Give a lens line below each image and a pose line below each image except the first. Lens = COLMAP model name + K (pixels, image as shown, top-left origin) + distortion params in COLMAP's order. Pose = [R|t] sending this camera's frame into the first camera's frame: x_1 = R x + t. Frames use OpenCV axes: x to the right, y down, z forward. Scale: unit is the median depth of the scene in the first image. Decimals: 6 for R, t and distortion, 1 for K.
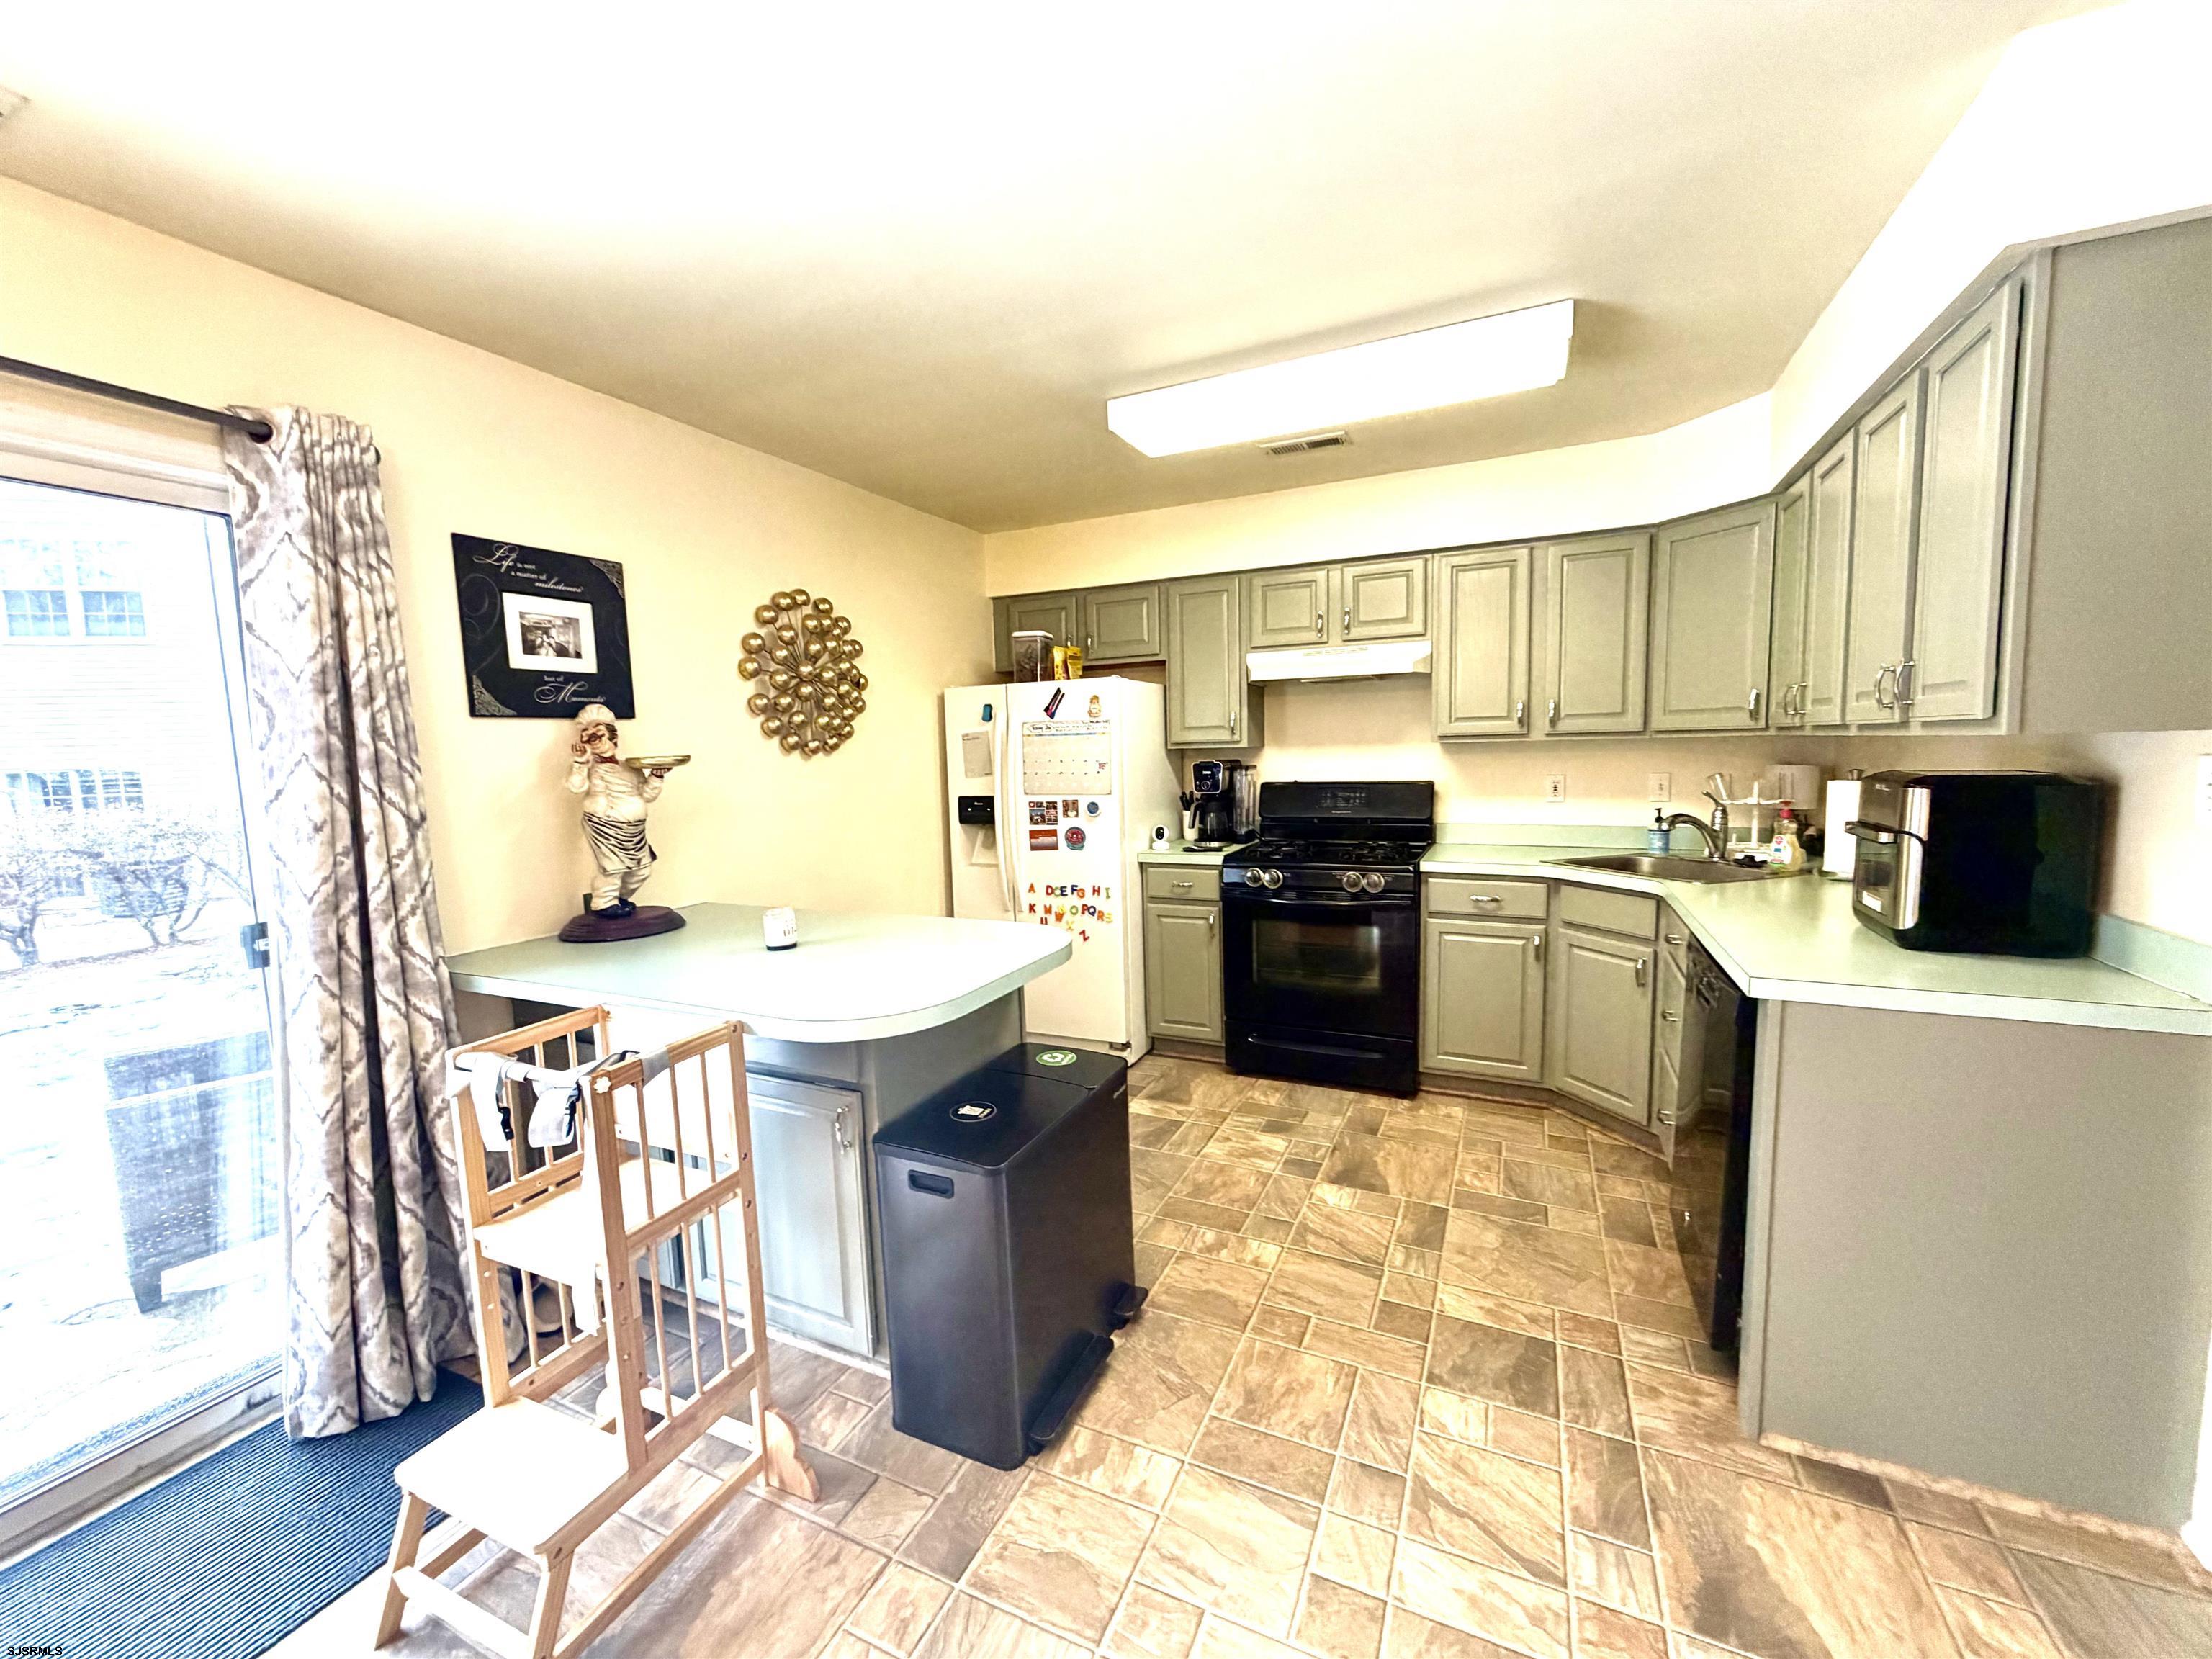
lens RADIAL K [[881.2, 0, 1096.0], [0, 881.2, 833.7], [0, 0, 1]] dist [0.000657, -0.000111]
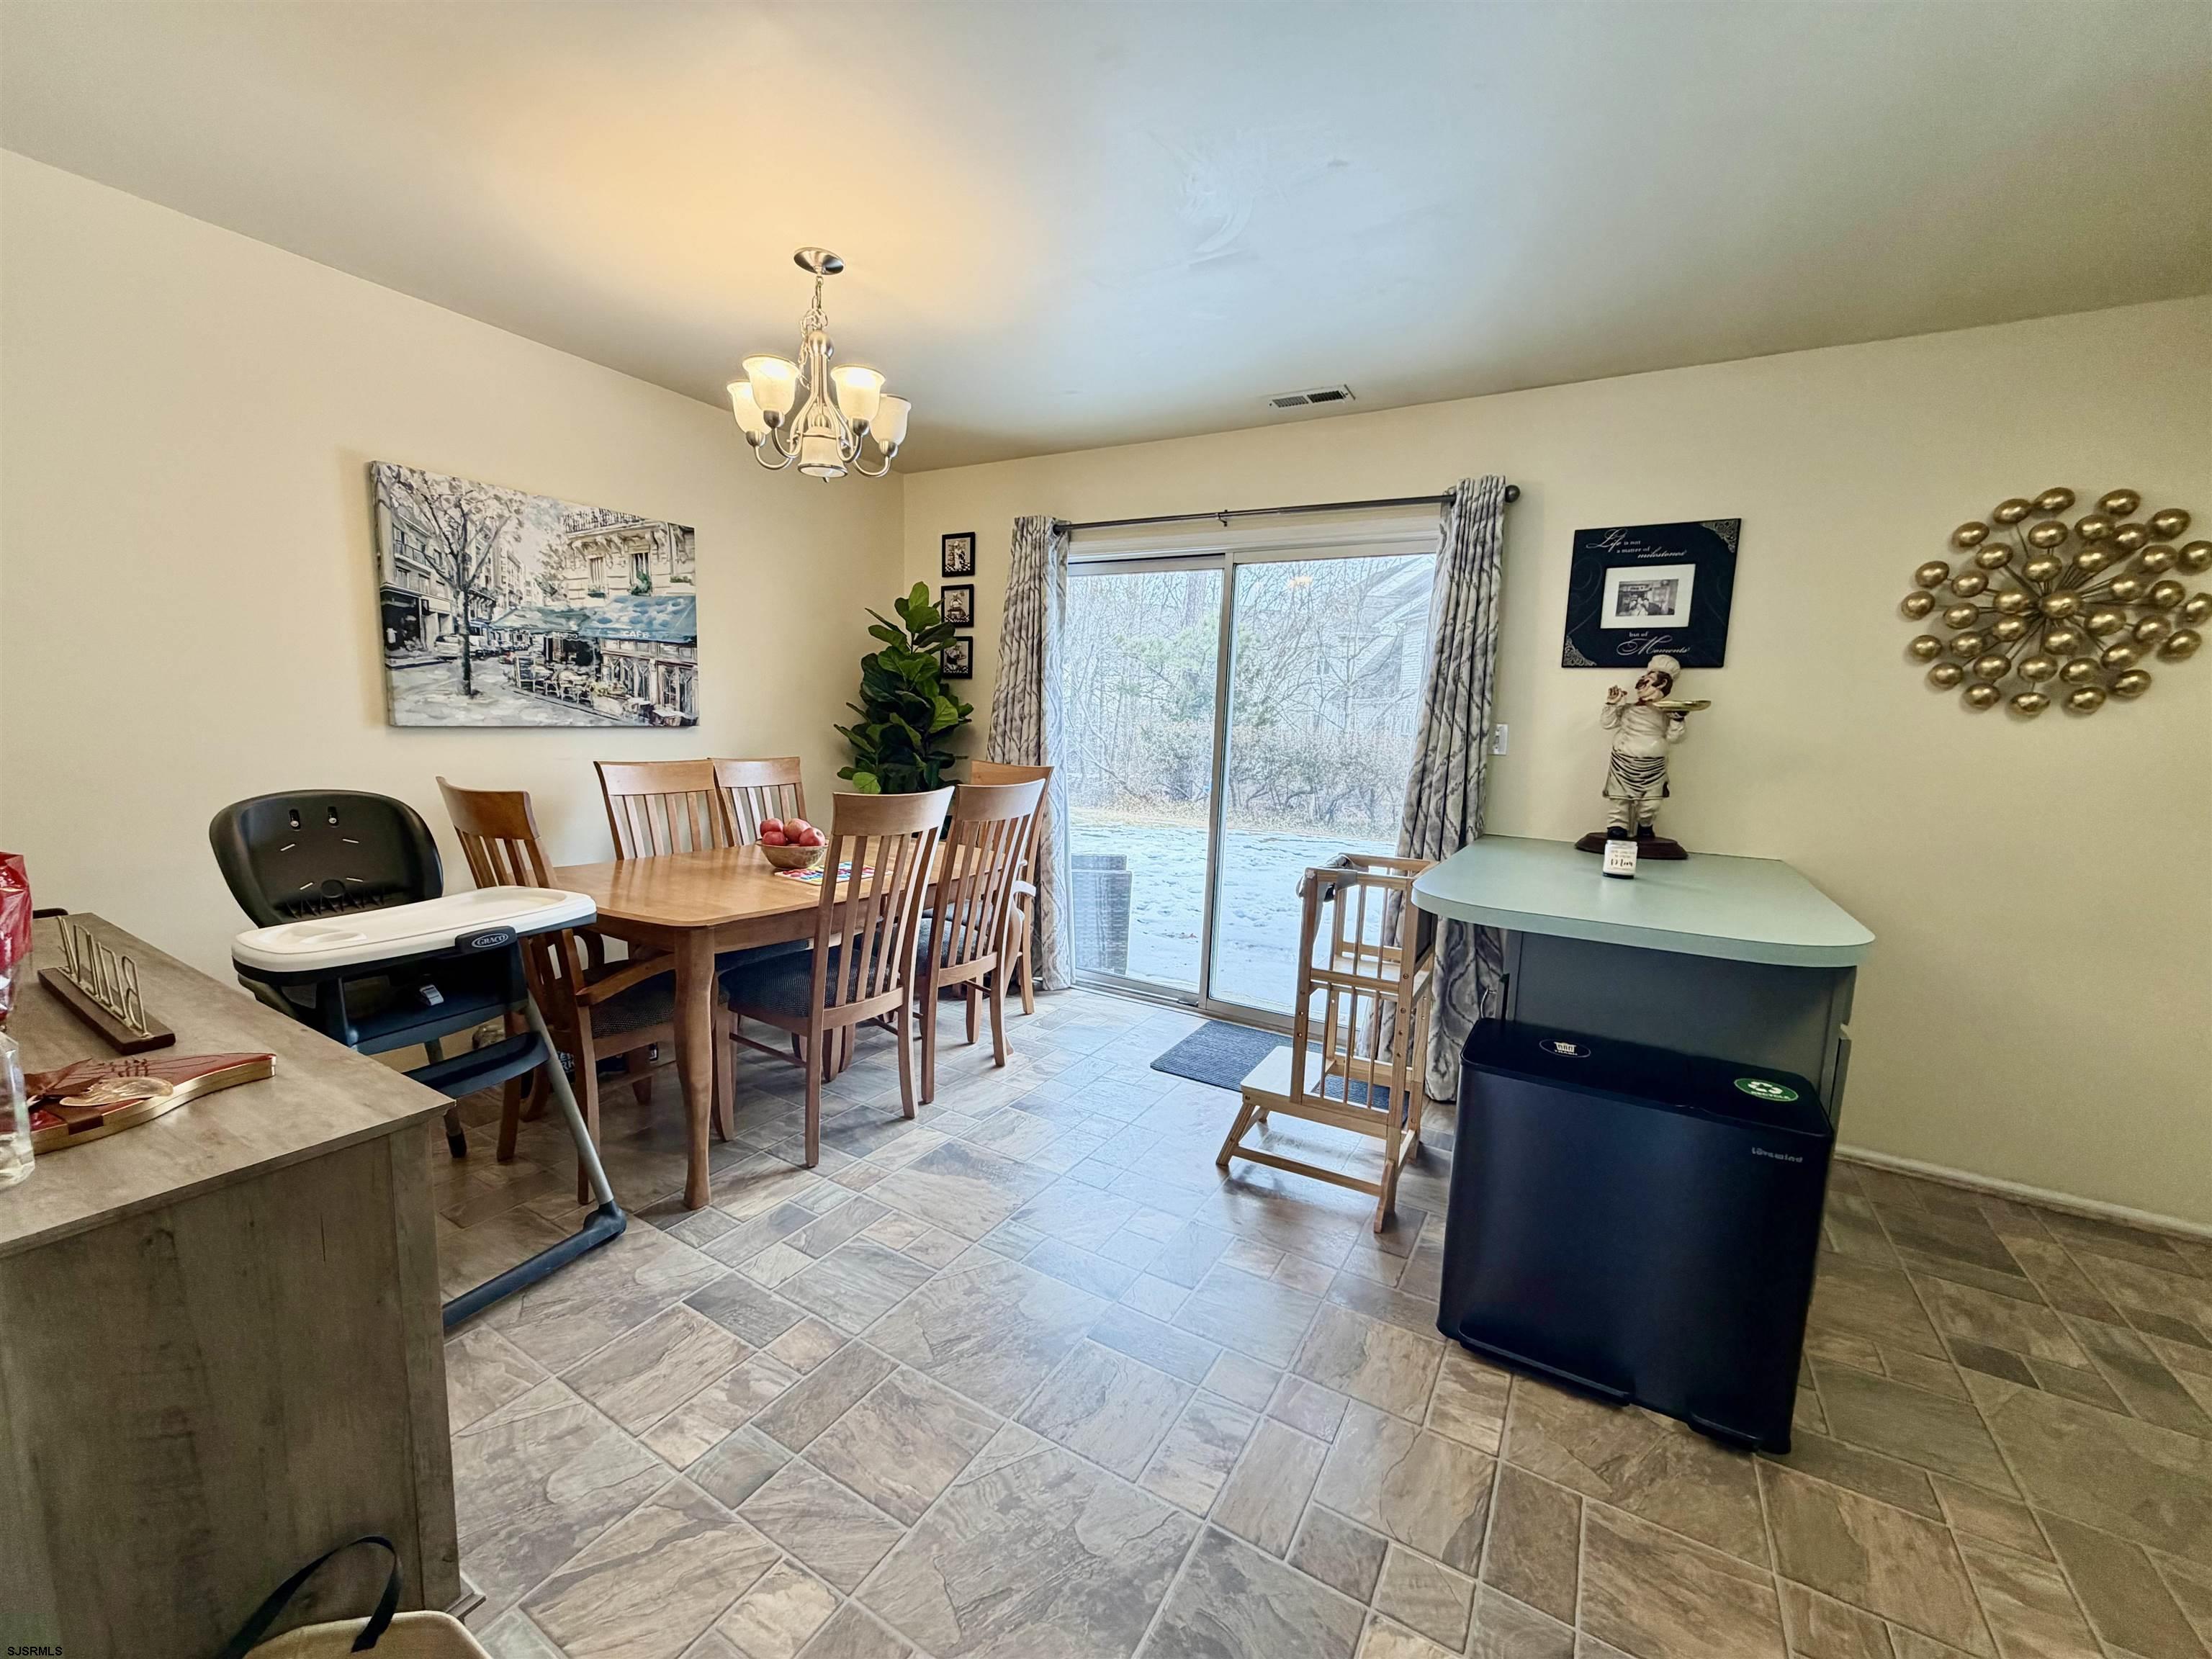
lens RADIAL K [[881.2, 0, 1099.0], [0, 881.2, 829.2], [0, 0, 1]] dist [0.000657, -0.000111]
pose [[-0.085232, 0.157612, -0.983816, 0.654783], [-0.132042, 0.976913, 0.167946, -0.021260], [0.987573, 0.144220, -0.062453, 0.382673]]
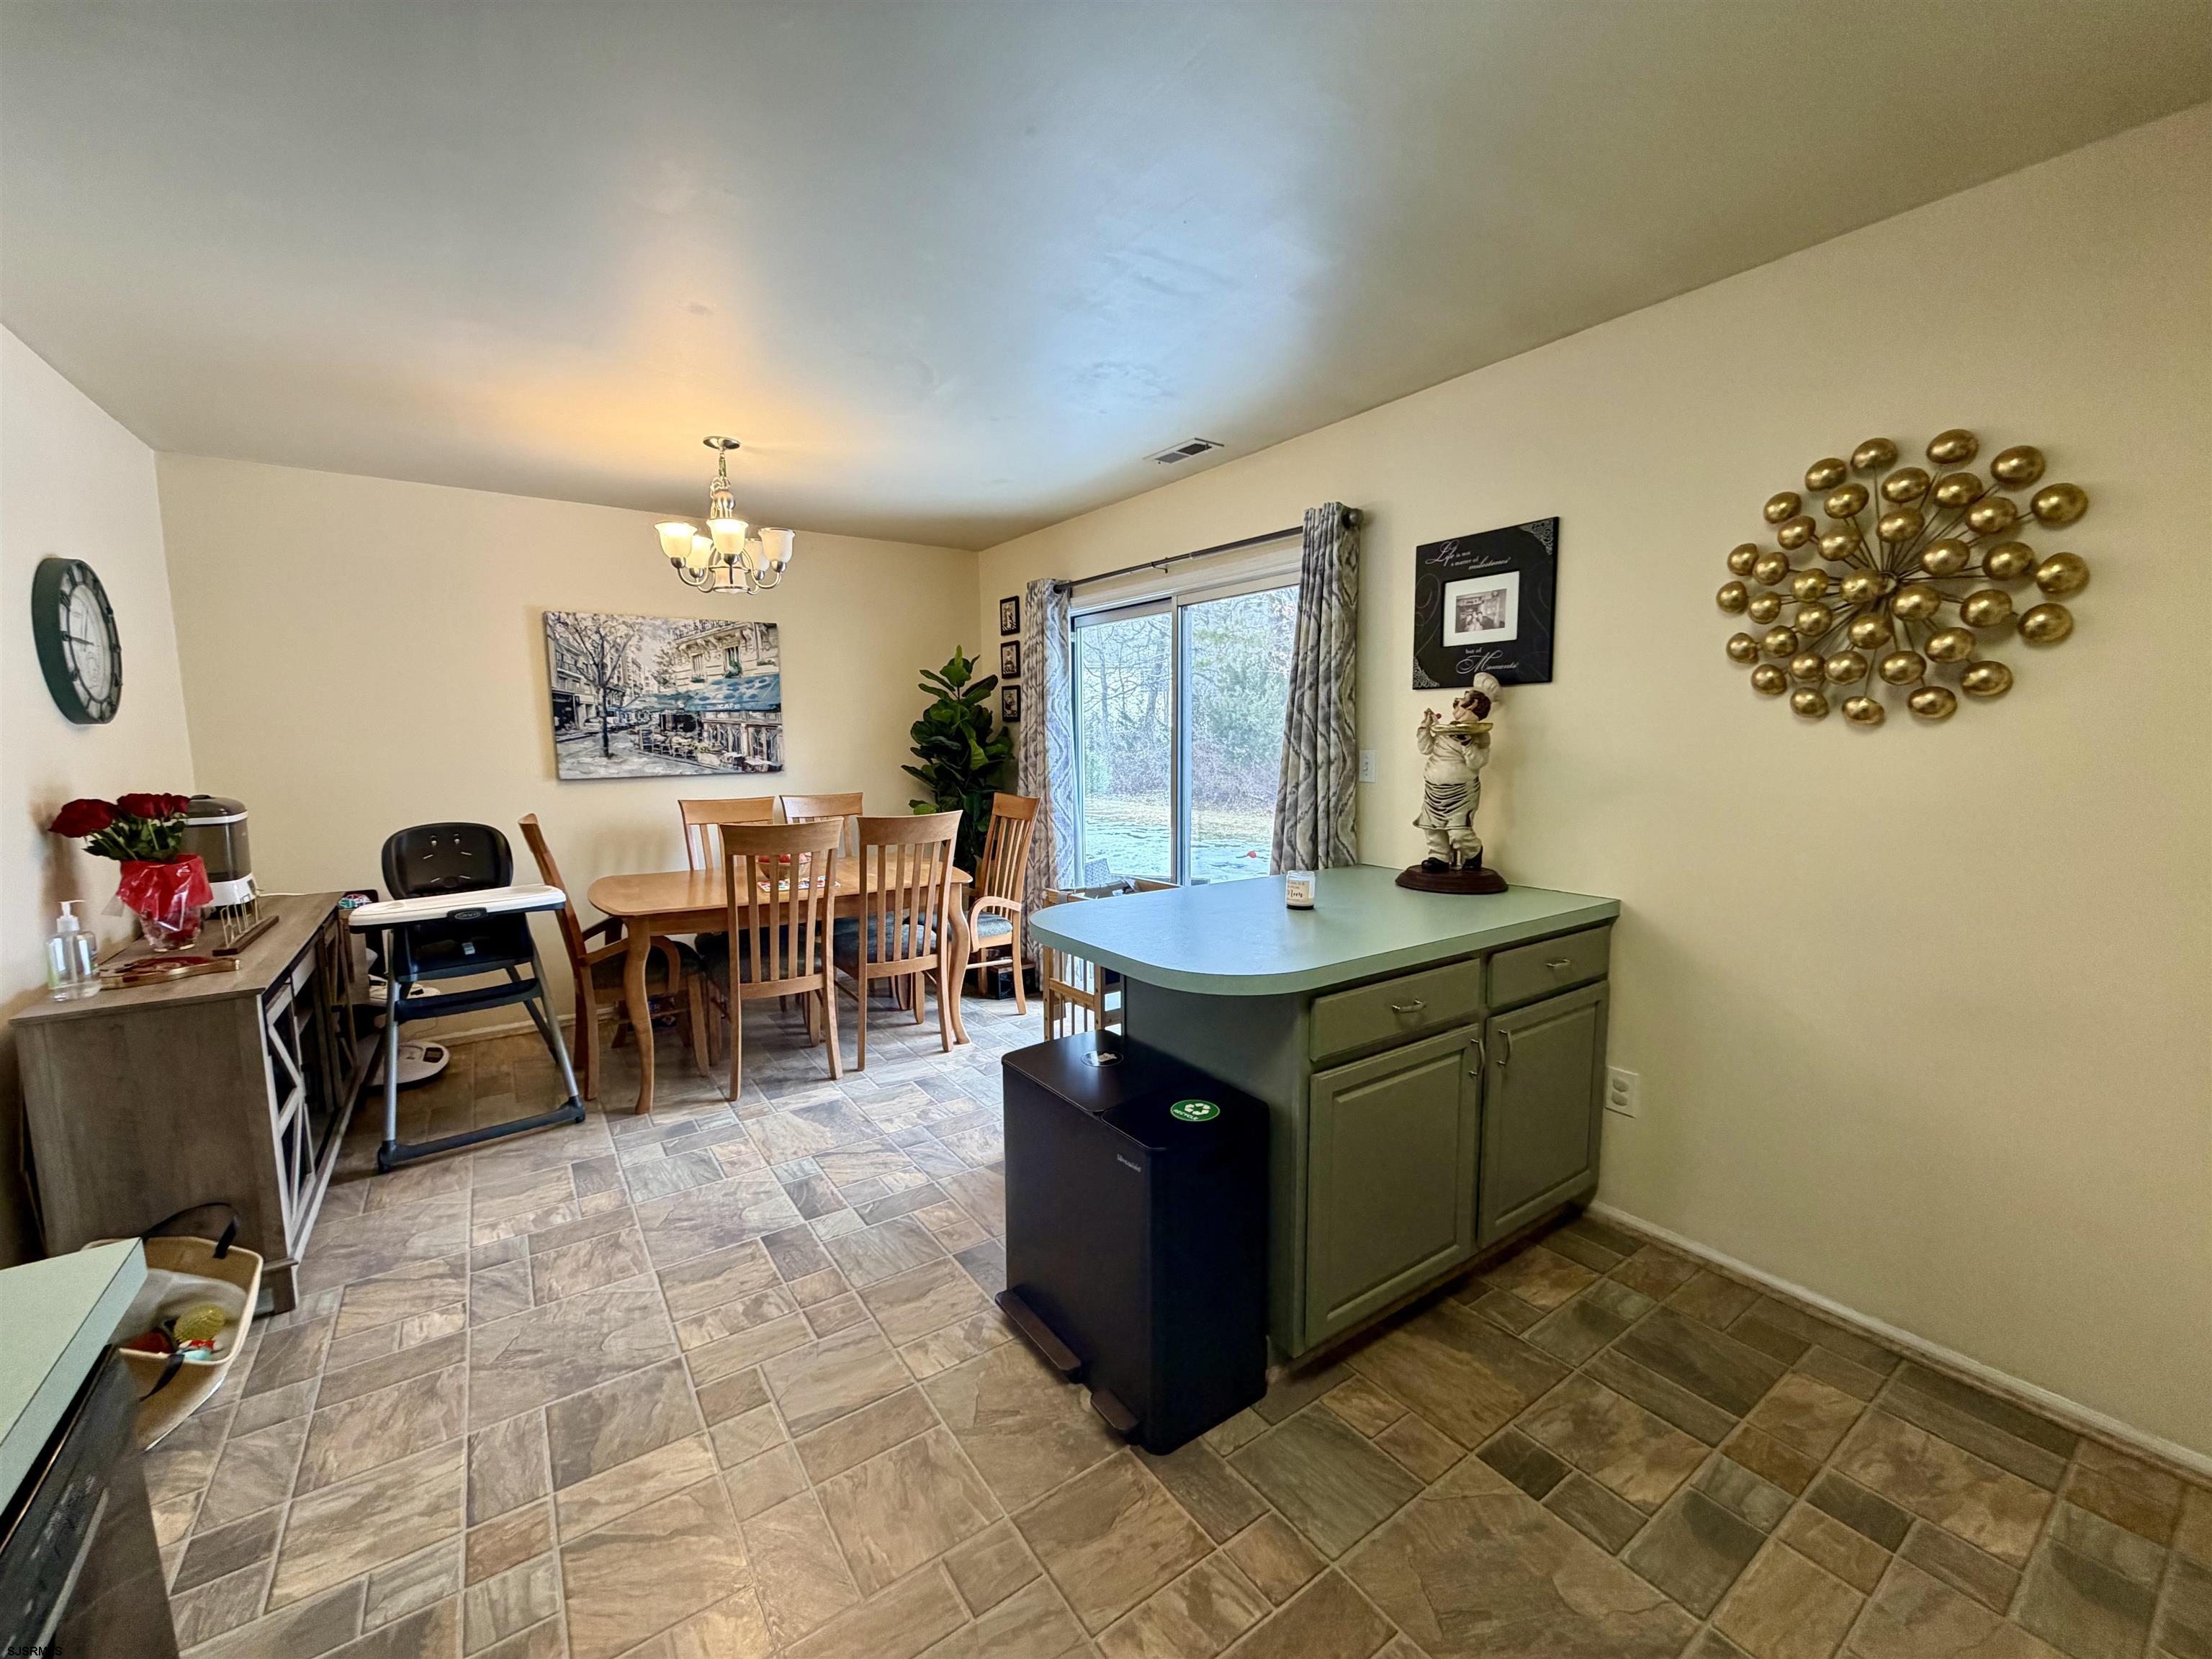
lens RADIAL K [[881.2, 0, 1100.2], [0, 881.2, 830.6], [0, 0, 1]] dist [0.000657, -0.000111]
pose [[-0.488669, 0.133029, -0.862268, 0.591632], [-0.063015, 0.980345, 0.186958, -0.129757], [0.870190, 0.145697, -0.470681, 1.126577]]
